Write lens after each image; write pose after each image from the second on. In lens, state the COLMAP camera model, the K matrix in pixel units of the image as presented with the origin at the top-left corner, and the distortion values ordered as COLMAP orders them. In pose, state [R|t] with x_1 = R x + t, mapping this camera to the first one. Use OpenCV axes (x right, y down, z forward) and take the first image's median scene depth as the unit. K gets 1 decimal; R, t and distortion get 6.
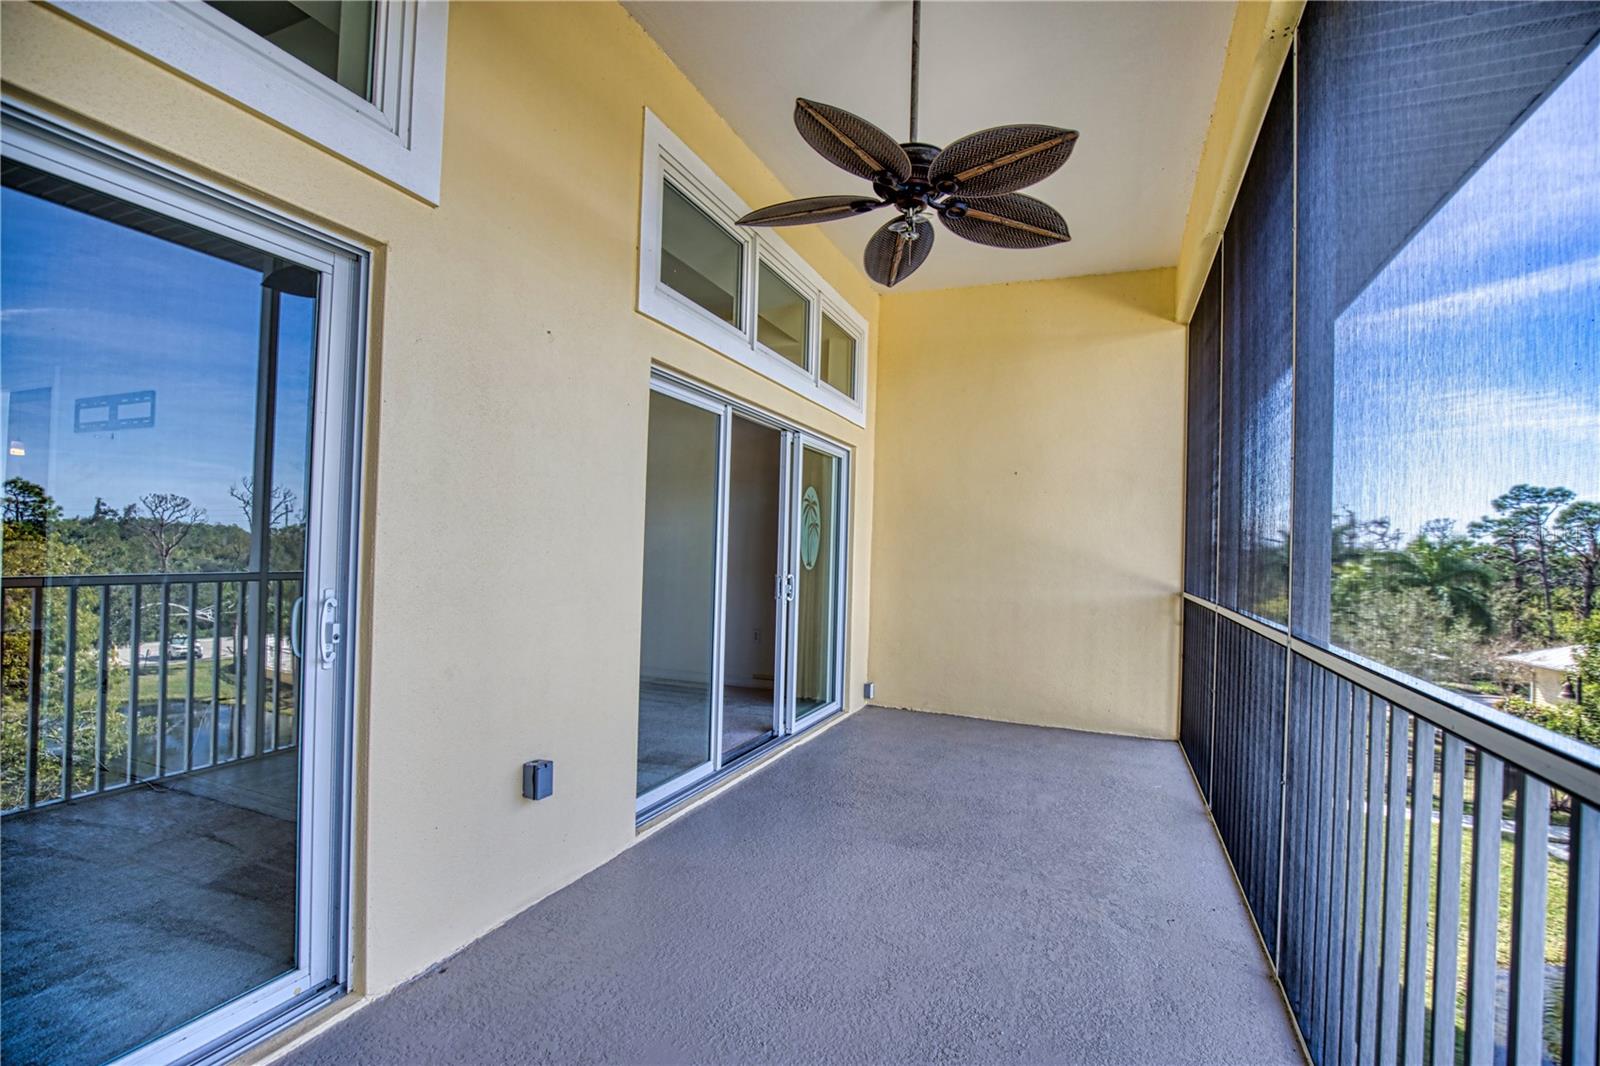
lens RADIAL K [[729.6, 0, 802.2], [0, 729.6, 540.7], [0, 0, 1]] dist [-0.039450, 0.010006]
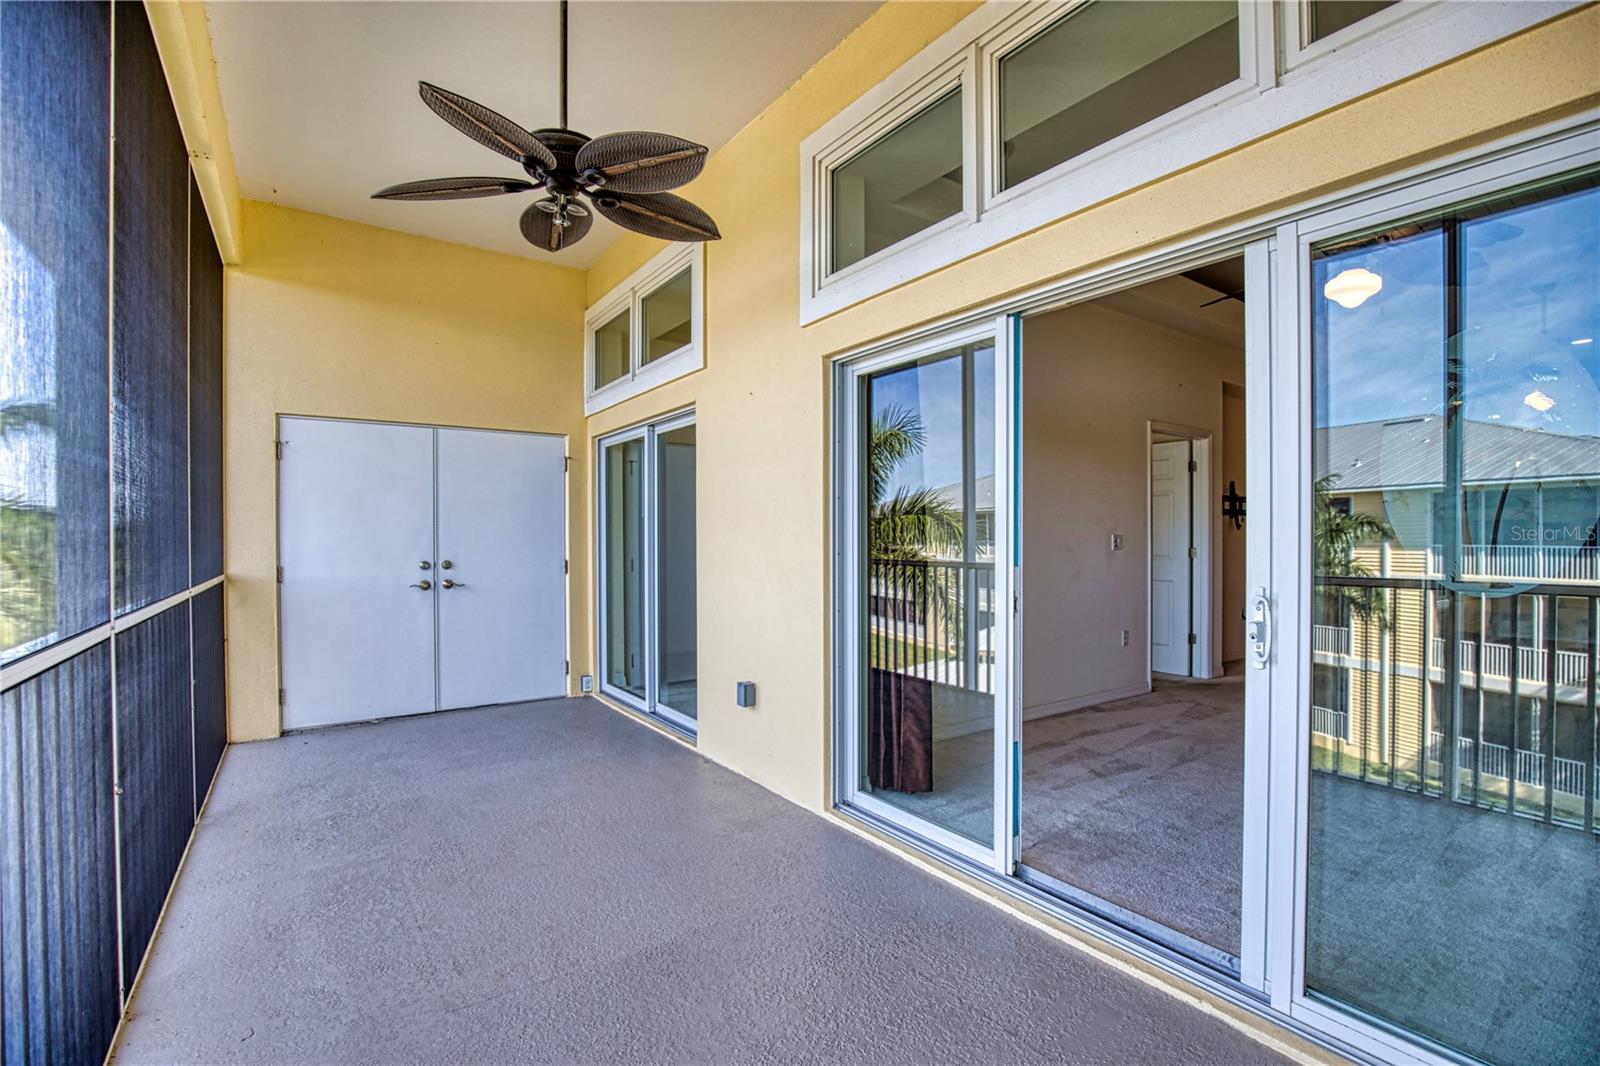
lens RADIAL K [[729.6, 0, 802.2], [0, 729.6, 540.7], [0, 0, 1]] dist [-0.039450, 0.010006]
pose [[-0.534463, -0.020956, -0.844932, 0.595140], [-0.000176, 0.999695, -0.024683, 0.036469], [0.845192, -0.013043, -0.534304, 1.335881]]
